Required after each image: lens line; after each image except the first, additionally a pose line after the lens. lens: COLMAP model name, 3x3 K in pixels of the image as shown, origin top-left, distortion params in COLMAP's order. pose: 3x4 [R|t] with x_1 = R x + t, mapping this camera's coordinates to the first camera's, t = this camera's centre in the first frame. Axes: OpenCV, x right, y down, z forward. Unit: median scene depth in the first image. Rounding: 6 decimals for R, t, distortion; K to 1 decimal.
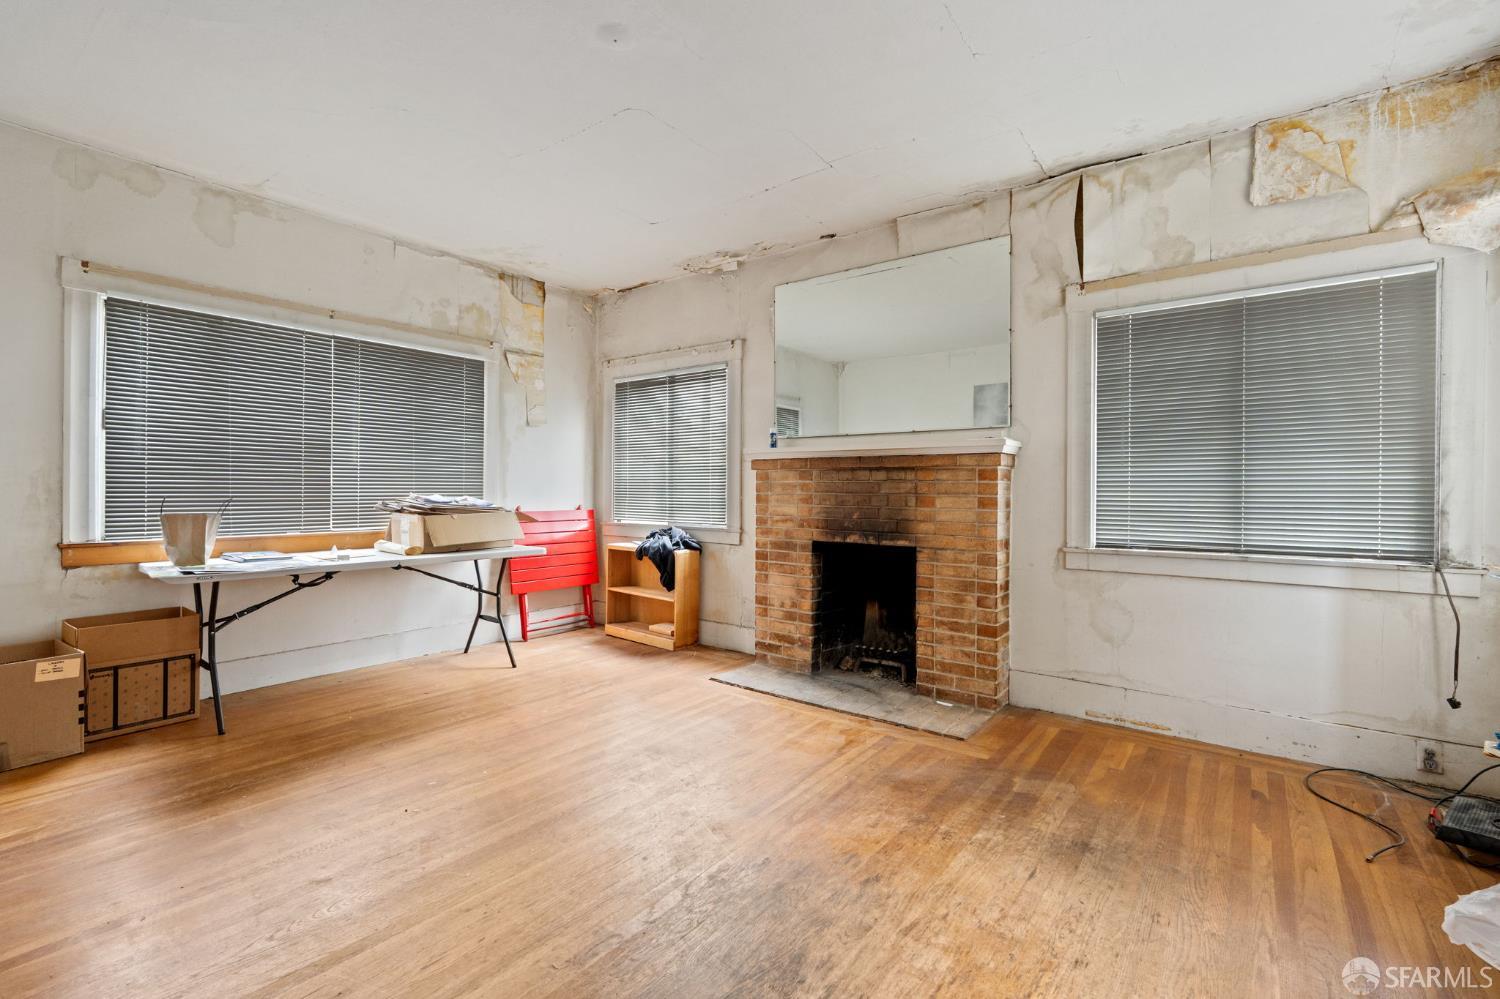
lens RADIAL K [[657.5, 0, 748.5], [0, 657.5, 495.0], [0, 0, 1]] dist [-0.005771, -0.000016]
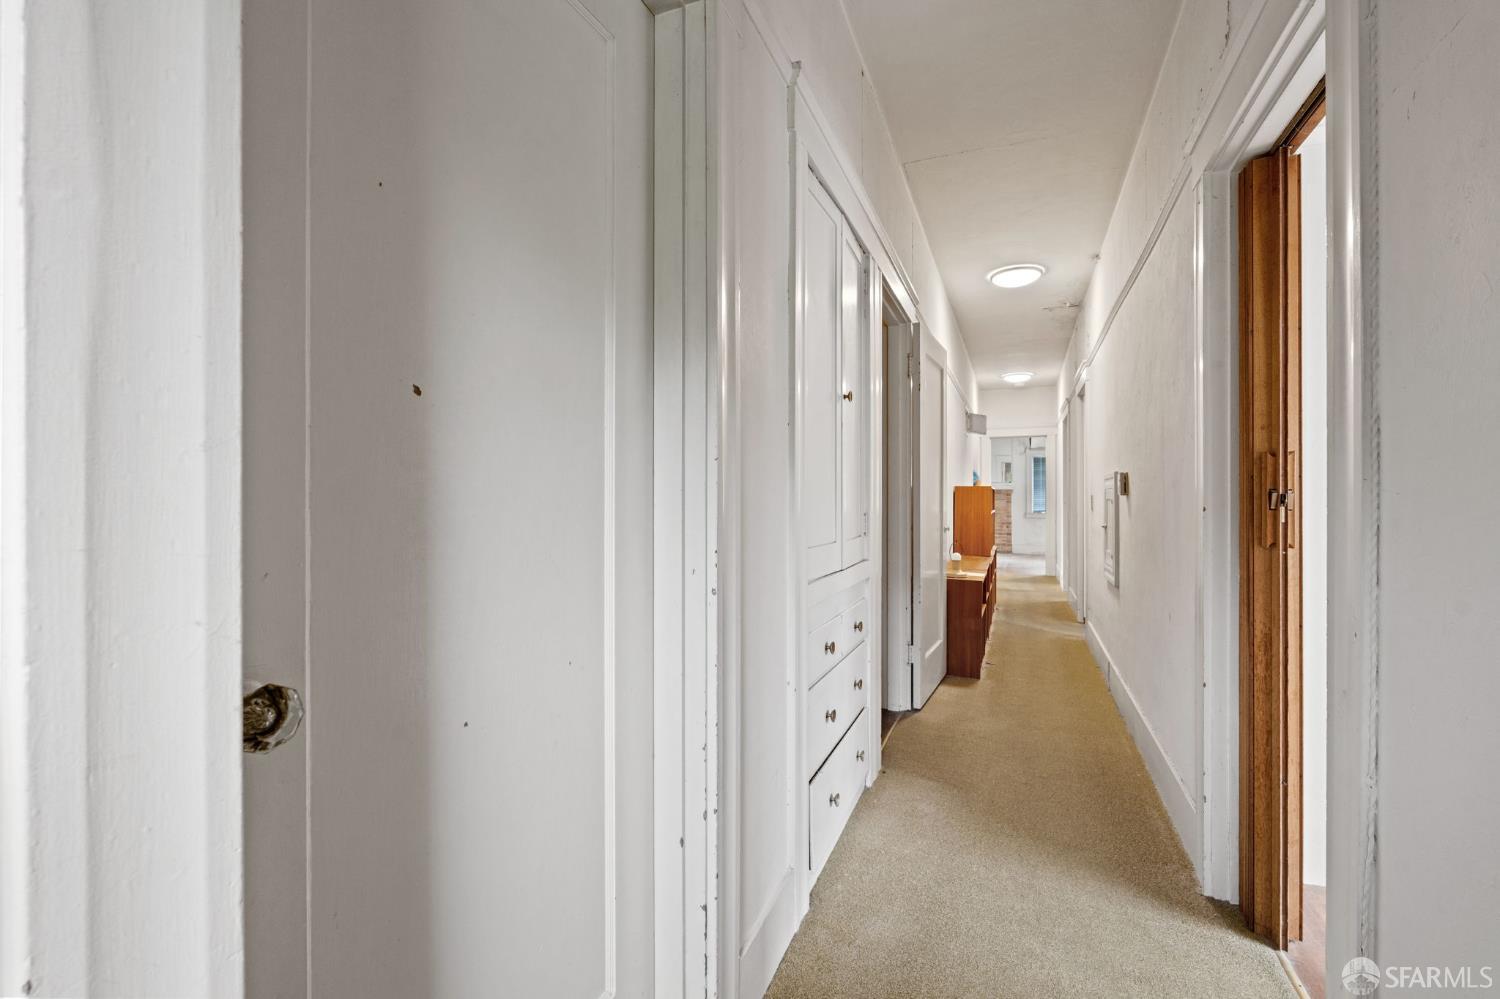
lens RADIAL K [[657.5, 0, 751.1], [0, 657.5, 498.6], [0, 0, 1]] dist [-0.005771, -0.000016]
pose [[0.962603, -0.003810, 0.270890, -2.235578], [0.003869, 0.999992, 0.000318, -0.014410], [-0.270889, 0.000742, 0.962610, -2.428845]]
